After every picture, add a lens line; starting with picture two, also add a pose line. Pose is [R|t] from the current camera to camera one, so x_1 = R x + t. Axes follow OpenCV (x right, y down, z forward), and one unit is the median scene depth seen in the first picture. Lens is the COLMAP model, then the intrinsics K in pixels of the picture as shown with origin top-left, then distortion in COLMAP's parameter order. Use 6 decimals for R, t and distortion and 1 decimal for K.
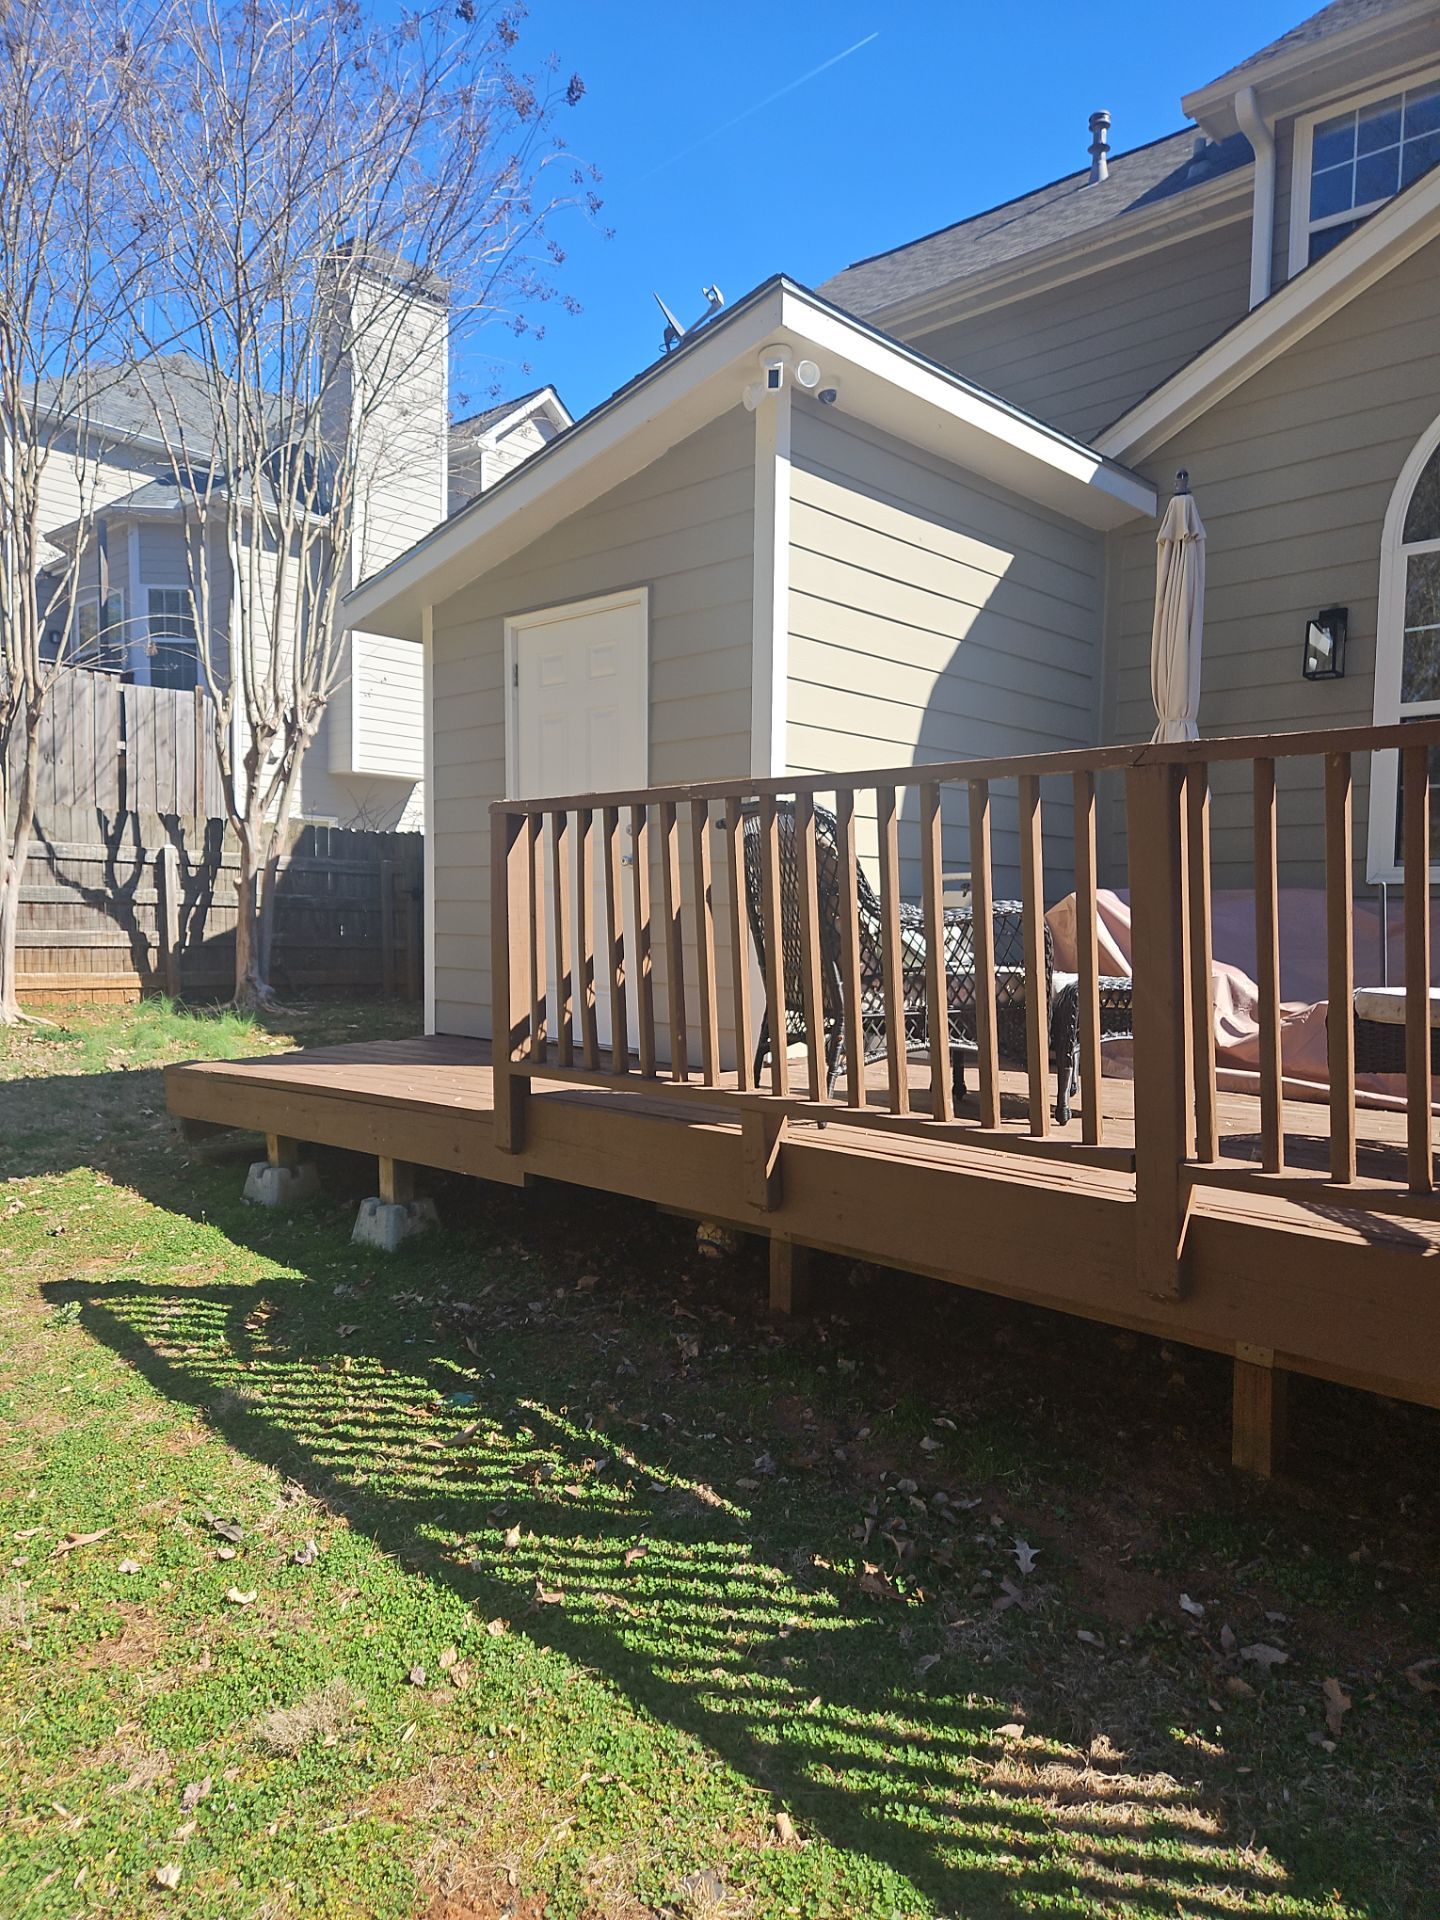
lens RADIAL K [[1277.4, 0, 702.8], [0, 1277.4, 971.9], [0, 0, 1]] dist [0.079237, -0.059303]
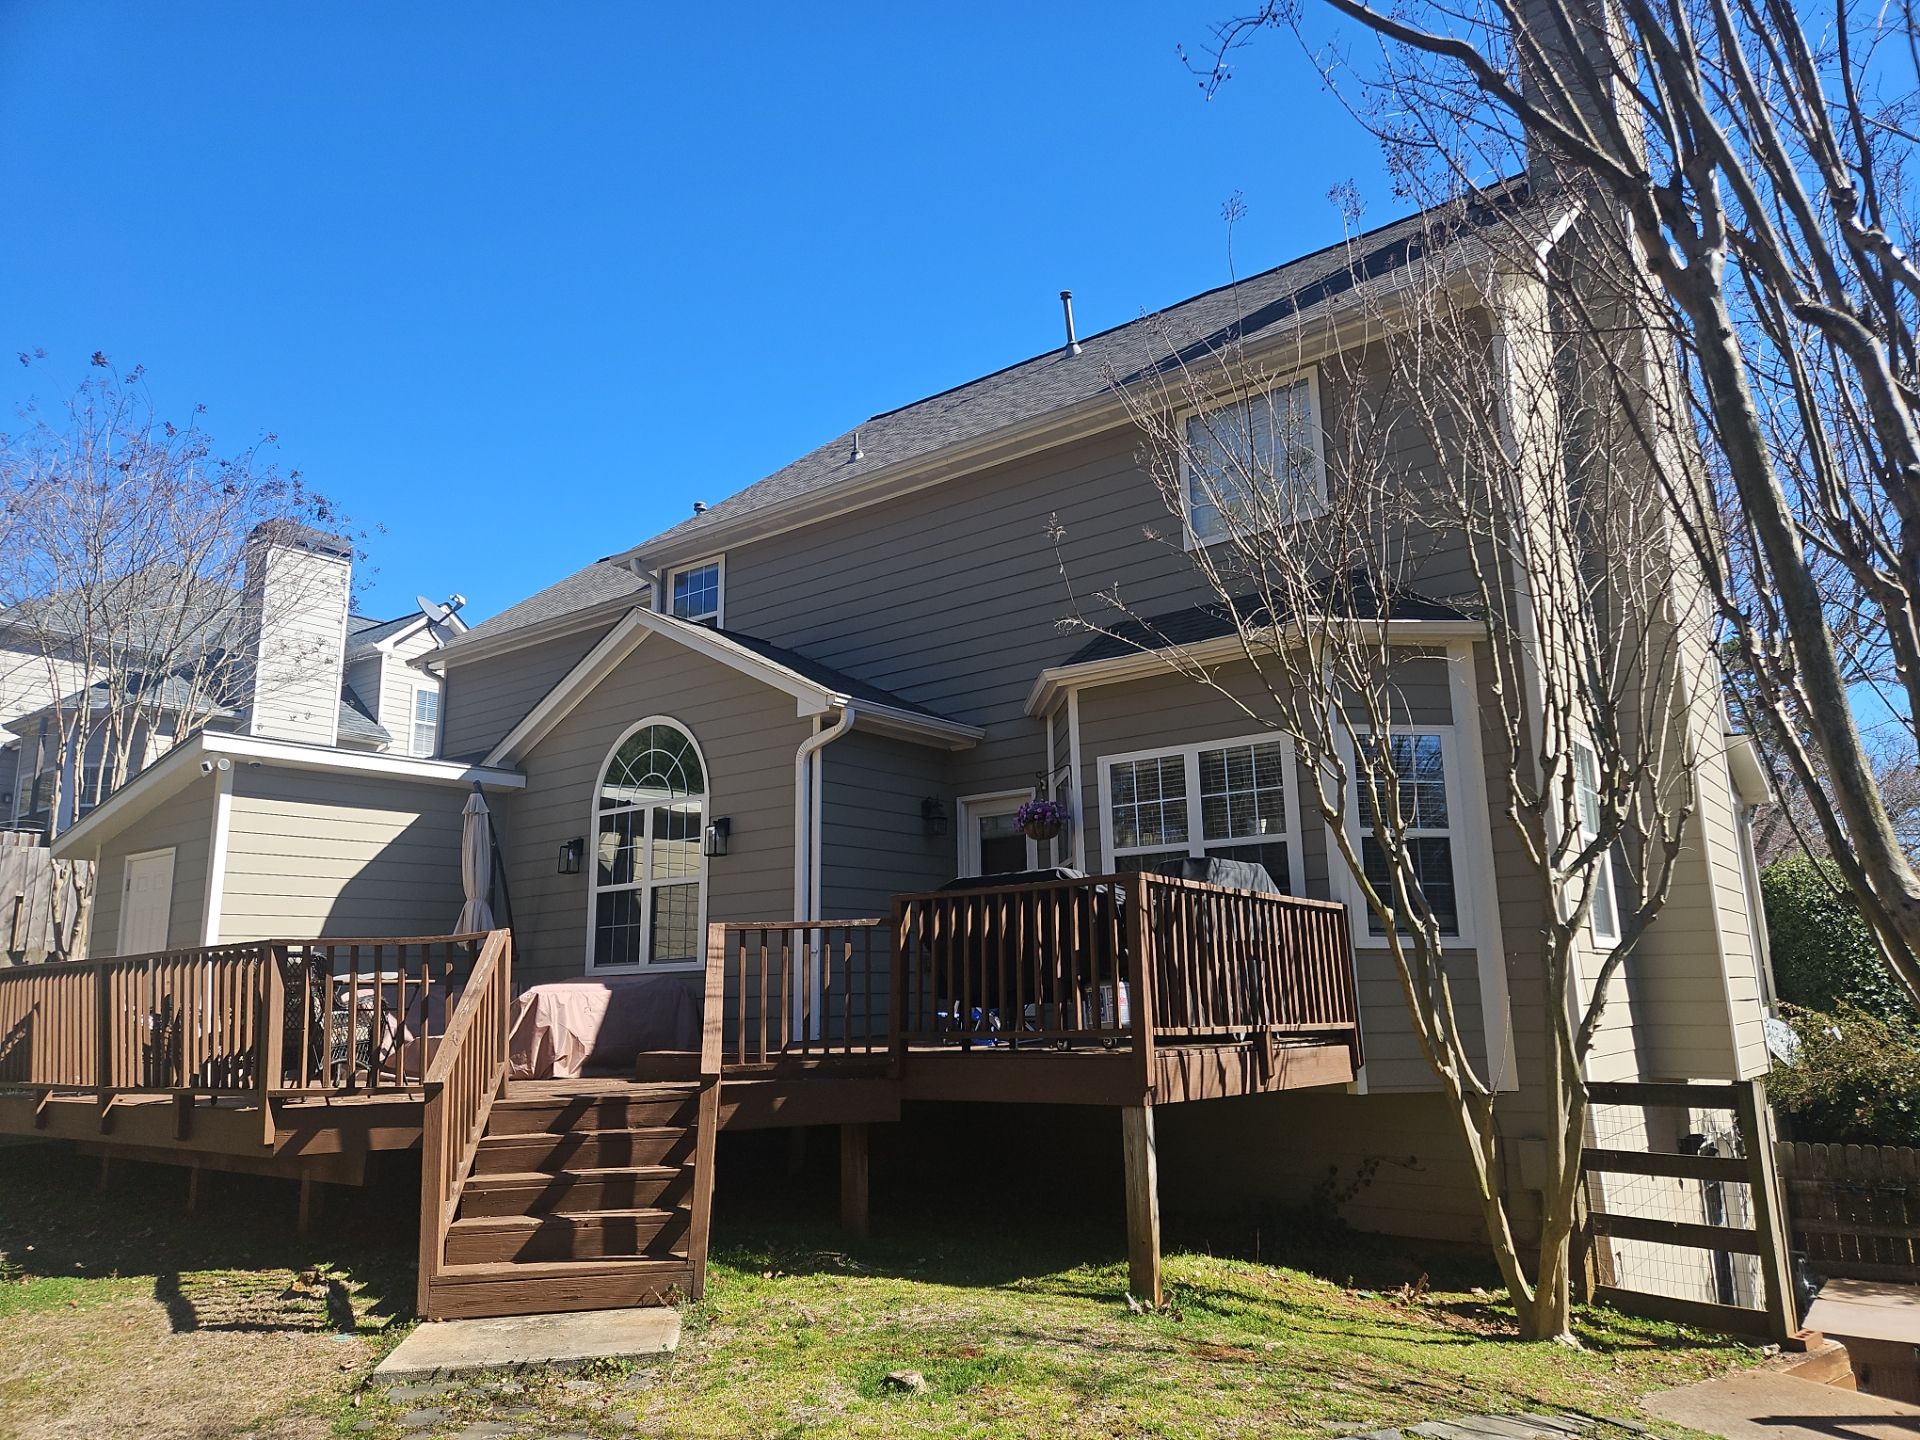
lens RADIAL K [[1334.8, 0, 963.2], [0, 1334.8, 731.5], [0, 0, 1]] dist [0.062006, -0.012230]
pose [[0.994296, -0.019267, 0.104905, 1.148922], [0.043475, 0.971346, -0.233660, 0.093654], [-0.097397, 0.236888, 0.966643, -1.465474]]
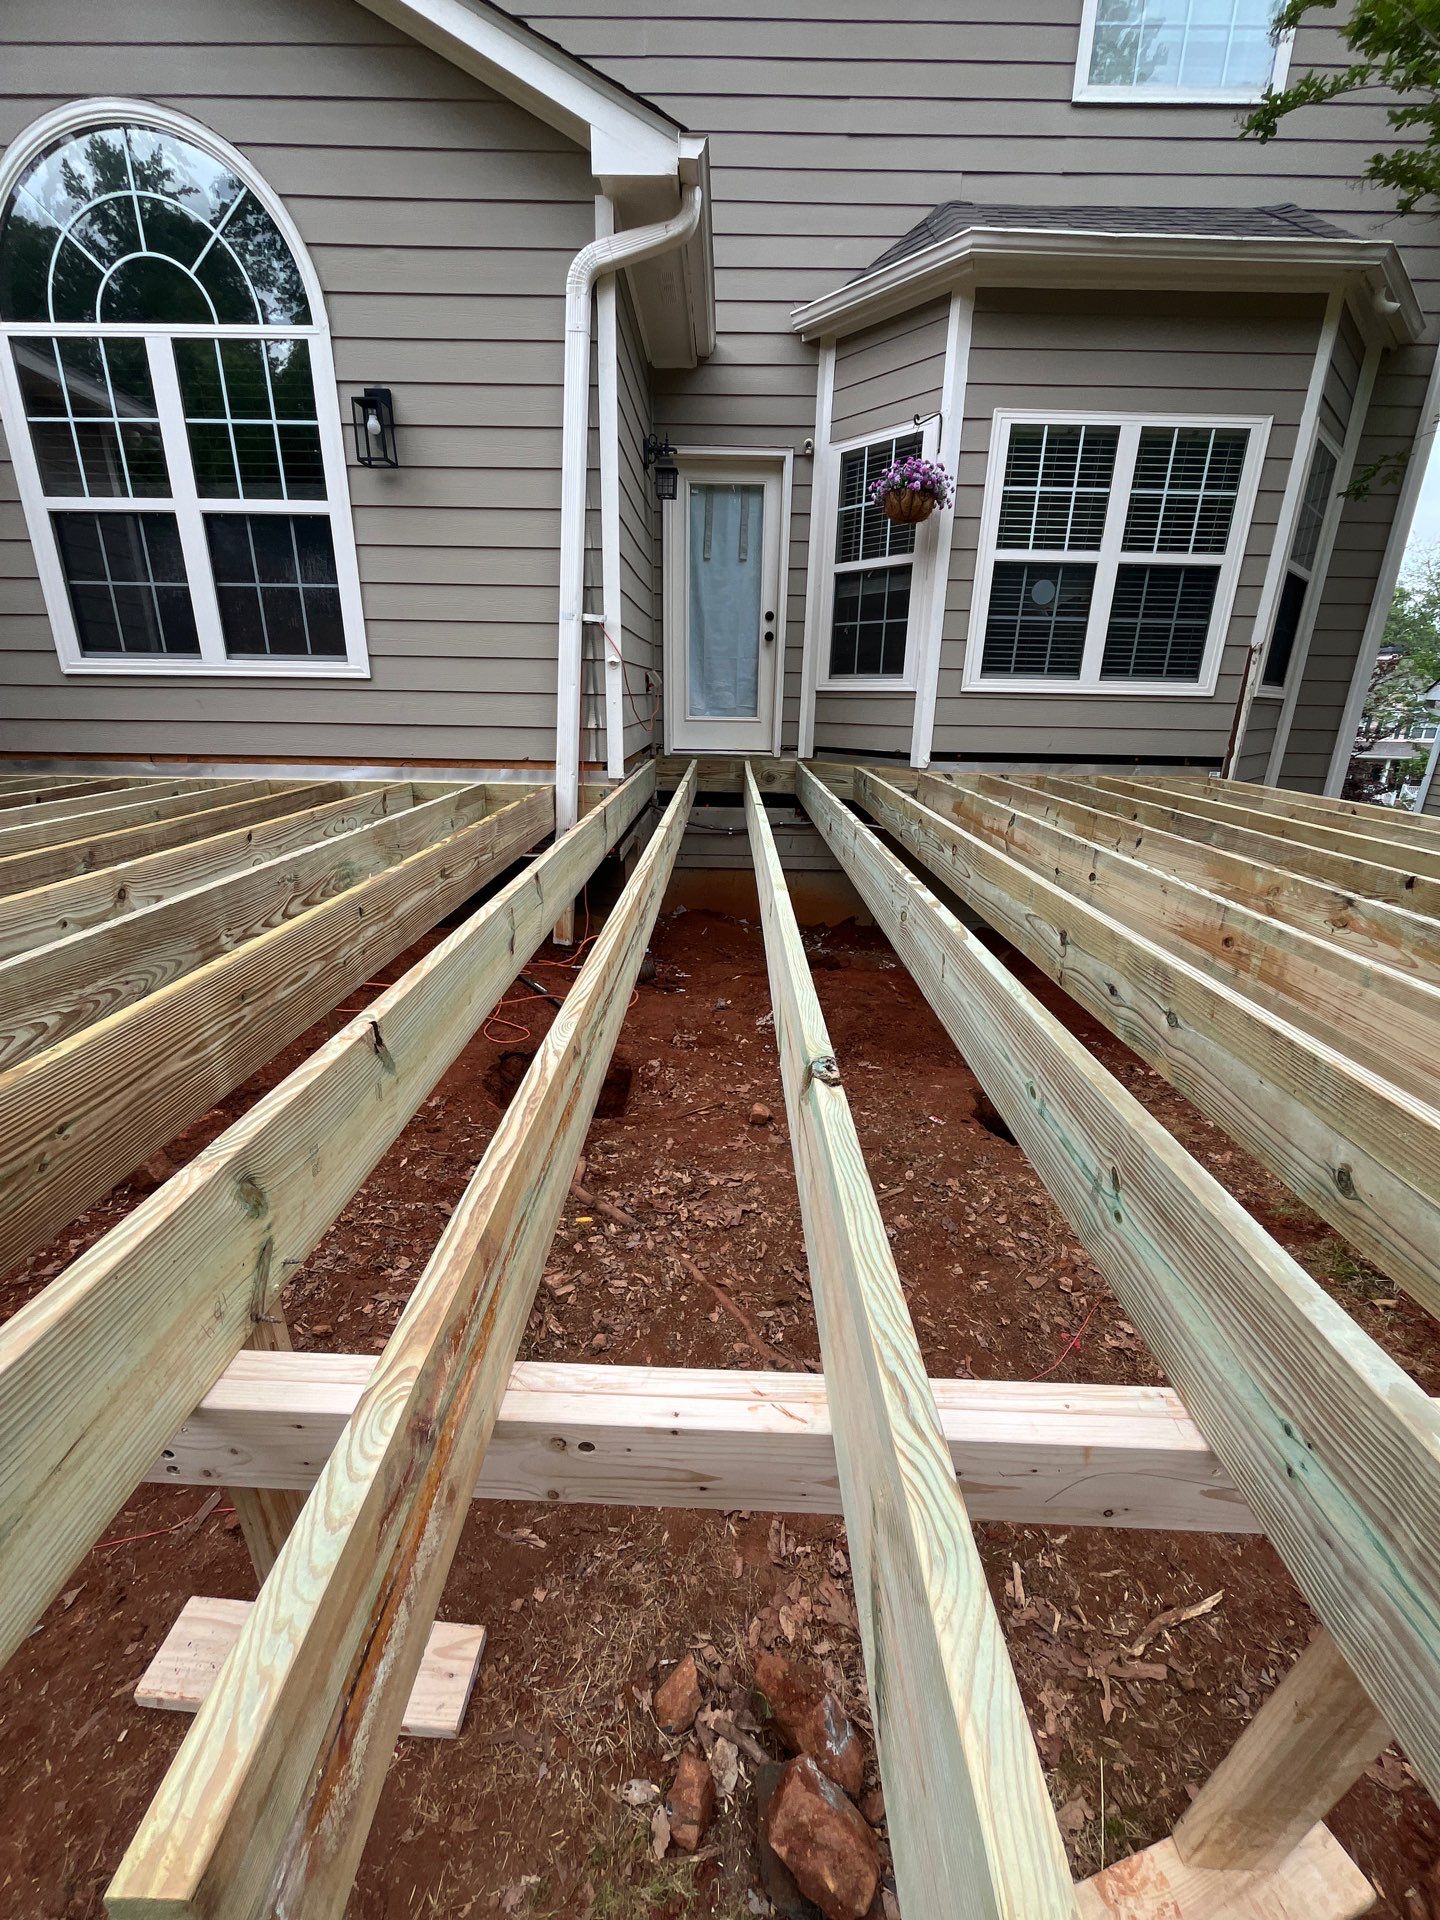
lens RADIAL K [[784.9, 0, 718.3], [0, 784.9, 961.8], [0, 0, 1]] dist [-0.008044, 0.001030]
pose [[0.735252, -0.223787, 0.639784, 0.577847], [0.023363, 0.951728, 0.306052, -0.031359], [-0.677391, -0.210078, 0.704988, 0.115428]]
